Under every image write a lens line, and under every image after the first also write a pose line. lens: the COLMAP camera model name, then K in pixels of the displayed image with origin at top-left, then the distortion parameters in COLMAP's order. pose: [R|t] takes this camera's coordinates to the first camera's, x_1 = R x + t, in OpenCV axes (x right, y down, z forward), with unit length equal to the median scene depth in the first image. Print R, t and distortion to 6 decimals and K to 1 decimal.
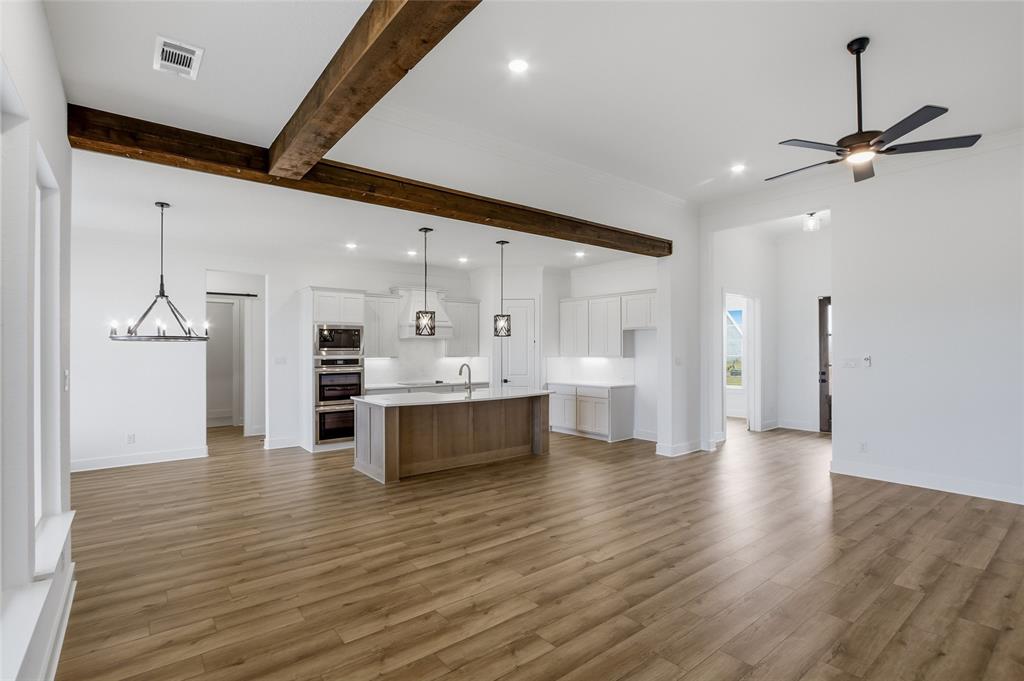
lens RADIAL K [[484.3, 0, 520.1], [0, 484.3, 349.3], [0, 0, 1]] dist [-0.017992, 0.003012]
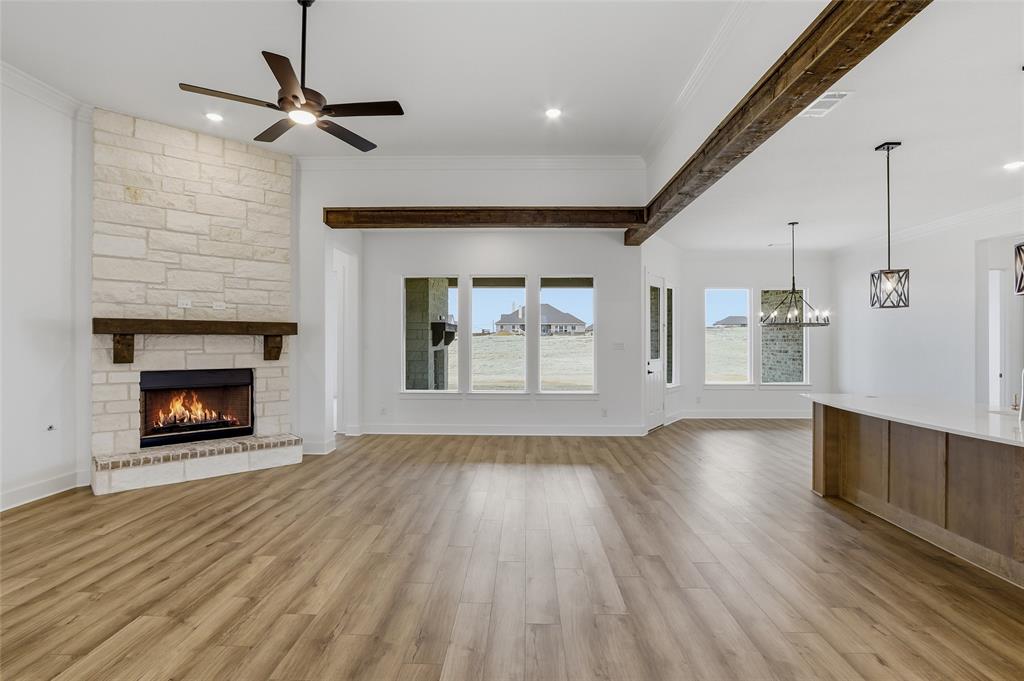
lens RADIAL K [[484.3, 0, 519.9], [0, 484.3, 340.1], [0, 0, 1]] dist [-0.017992, 0.003012]
pose [[-0.639624, 0.001194, -0.768687, 0.649036], [-0.005135, 0.999970, 0.005826, 0.013174], [0.768671, 0.007674, -0.639598, 1.074316]]
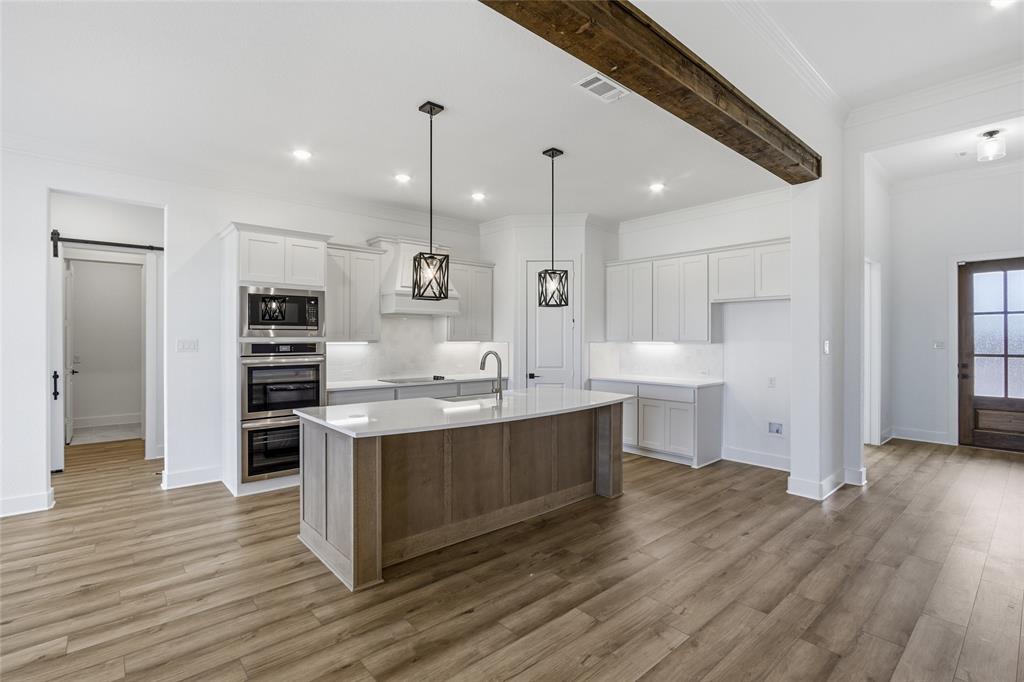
lens RADIAL K [[484.3, 0, 521.8], [0, 484.3, 333.3], [0, 0, 1]] dist [-0.017992, 0.003012]
pose [[0.998946, 0.004126, 0.045706, -0.121541], [-0.003721, 0.999953, -0.008942, 0.014829], [-0.045741, 0.008762, 0.998915, 0.461394]]
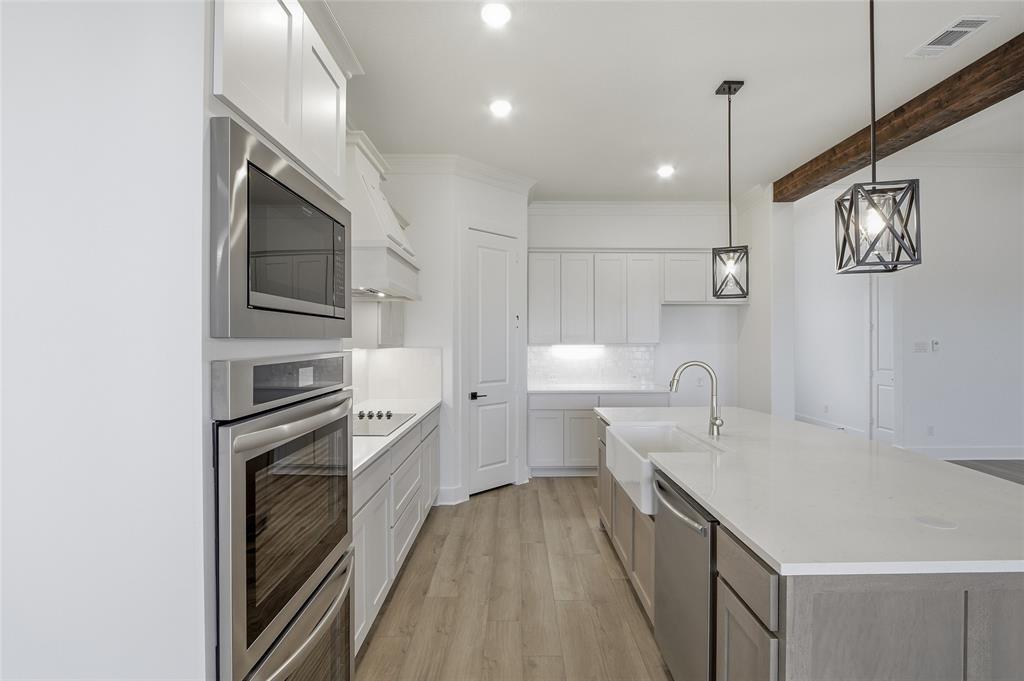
lens RADIAL K [[480.8, 0, 516.1], [0, 480.8, 343.0], [0, 0, 1]] dist [-0.012817, 0.000945]
pose [[0.633441, -0.003280, 0.773784, -0.592267], [0.003562, 0.999993, 0.001323, 0.016906], [-0.773783, 0.001918, 0.633448, 1.029933]]
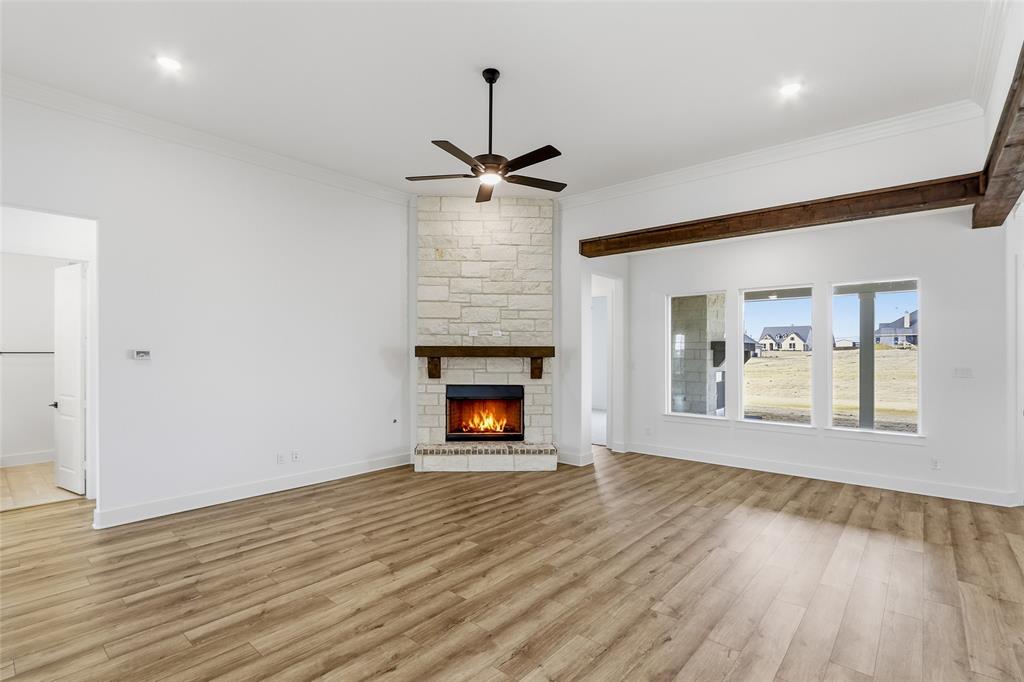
lens RADIAL K [[484.3, 0, 516.4], [0, 484.3, 354.3], [0, 0, 1]] dist [-0.017992, 0.003012]
pose [[-0.982552, -0.001387, -0.185984, 0.482401], [-0.002829, 0.999968, 0.007488, -0.003404], [0.185968, 0.007884, -0.982524, 1.173787]]
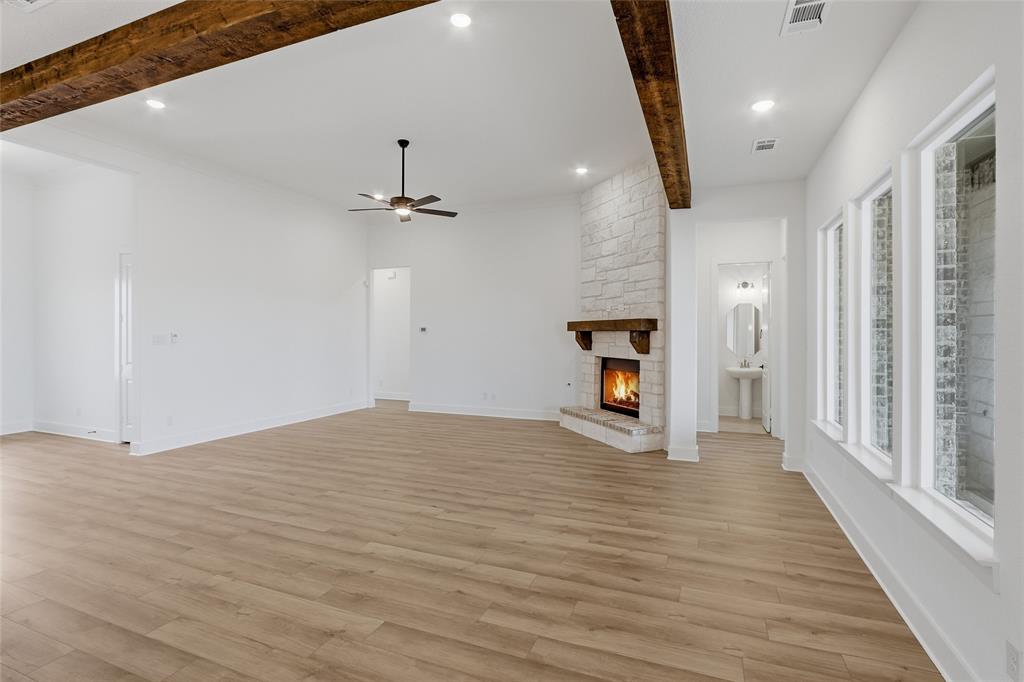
lens RADIAL K [[484.3, 0, 515.6], [0, 484.3, 335.4], [0, 0, 1]] dist [-0.017992, 0.003012]
pose [[-0.486697, -0.002044, 0.873568, -0.533731], [0.000334, 0.999997, 0.002526, 0.018827], [-0.873571, 0.001521, -0.486695, 0.827725]]
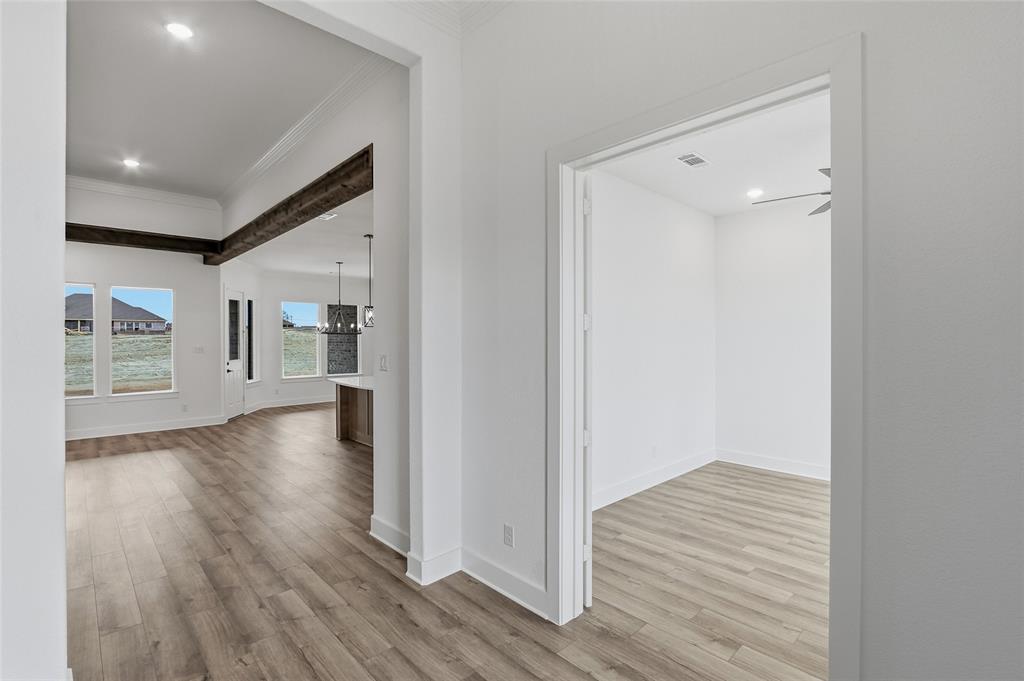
lens RADIAL K [[484.3, 0, 516.4], [0, 484.3, 340.9], [0, 0, 1]] dist [-0.017992, 0.003012]
pose [[0.070829, 0.006096, -0.997470, 1.030889], [-0.005221, 0.999970, 0.005741, -0.004542], [0.997475, 0.004802, 0.070859, 1.318928]]
